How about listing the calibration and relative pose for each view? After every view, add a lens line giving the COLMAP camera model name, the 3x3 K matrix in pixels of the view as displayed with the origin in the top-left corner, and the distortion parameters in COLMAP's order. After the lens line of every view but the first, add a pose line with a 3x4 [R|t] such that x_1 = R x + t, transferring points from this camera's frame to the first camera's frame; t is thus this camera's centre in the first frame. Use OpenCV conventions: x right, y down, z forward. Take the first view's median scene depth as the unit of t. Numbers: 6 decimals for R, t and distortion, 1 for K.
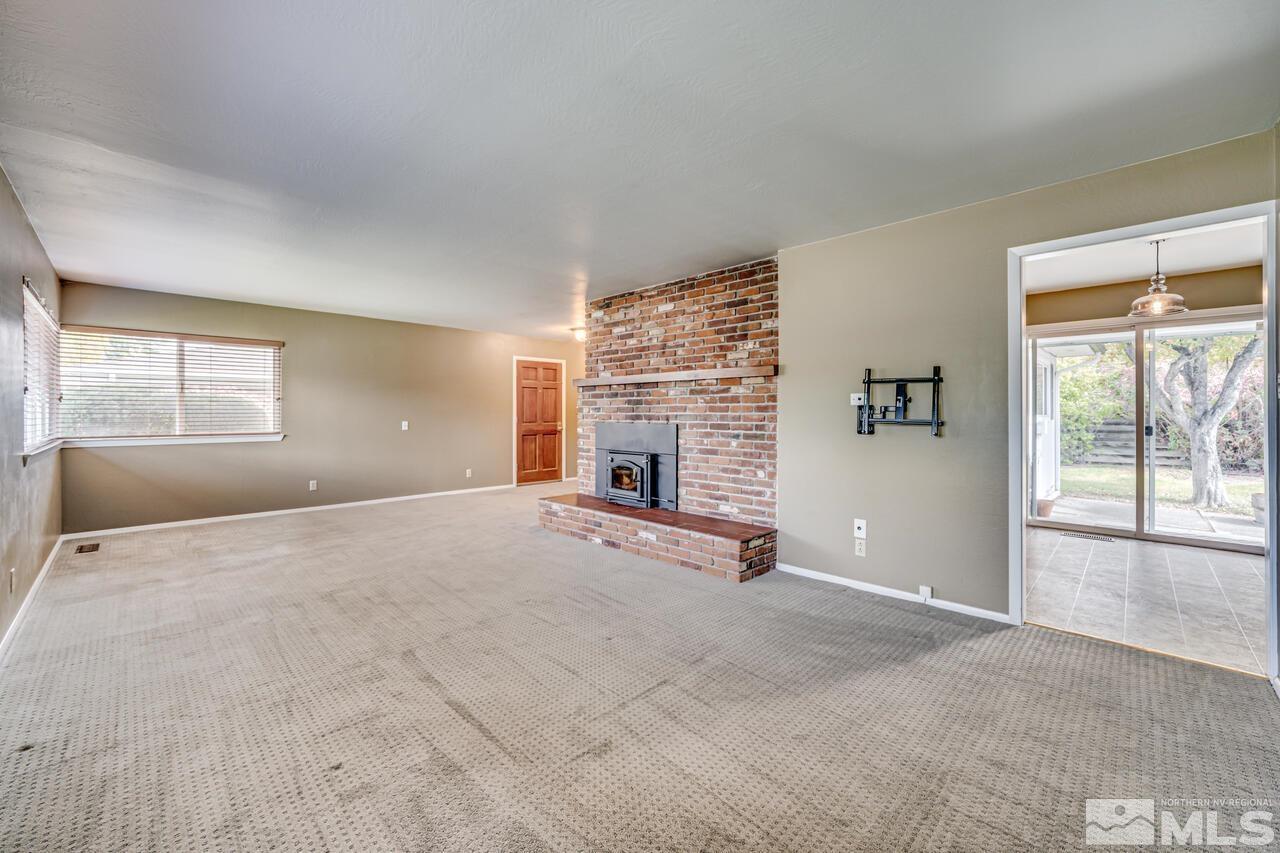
lens RADIAL K [[511.5, 0, 637.5], [0, 511.5, 418.2], [0, 0, 1]] dist [-0.009797, 0.001396]
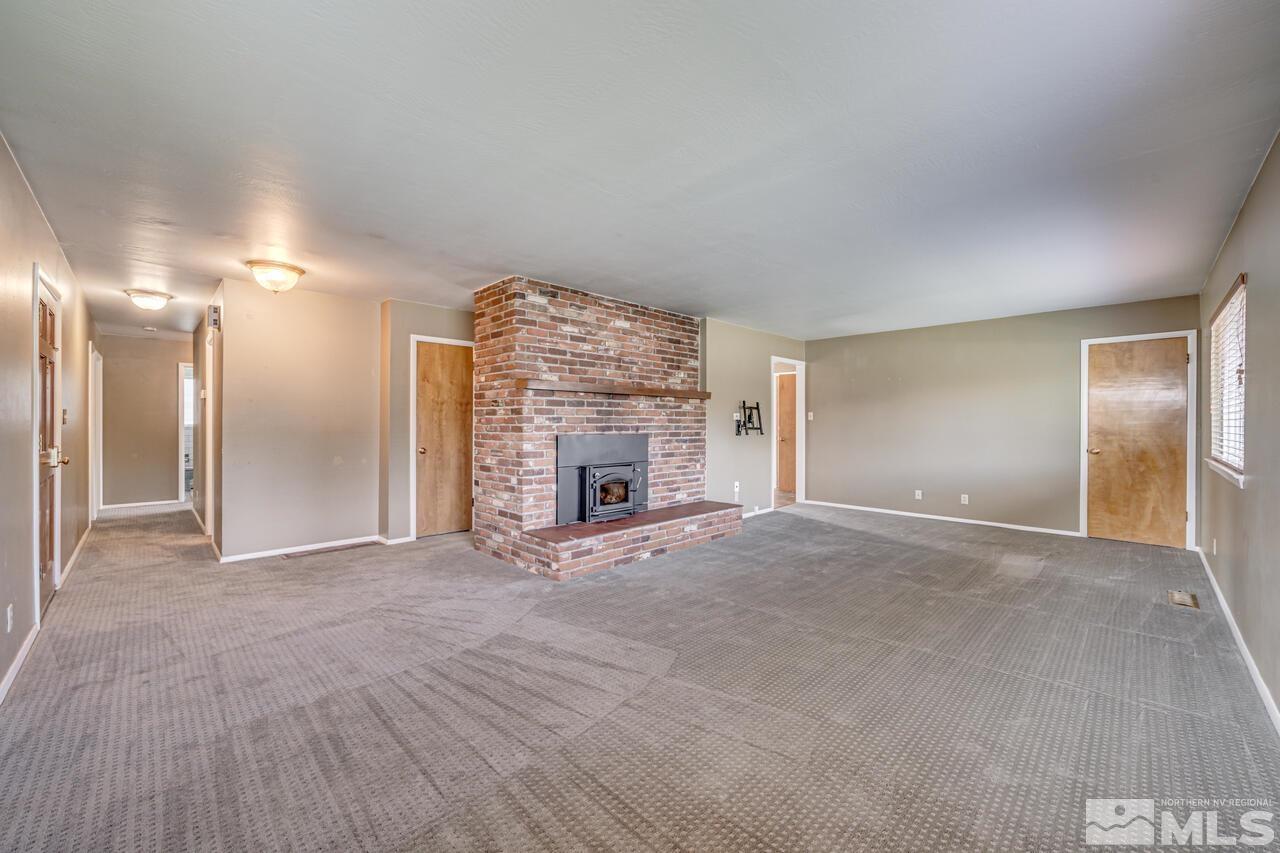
lens RADIAL K [[511.5, 0, 643.2], [0, 511.5, 426.8], [0, 0, 1]] dist [-0.009797, 0.001396]
pose [[-0.008374, -0.009064, 0.999924, -1.066106], [0.005872, 0.999941, 0.009114, -0.014329], [-0.999948, 0.005948, -0.008321, 1.029811]]
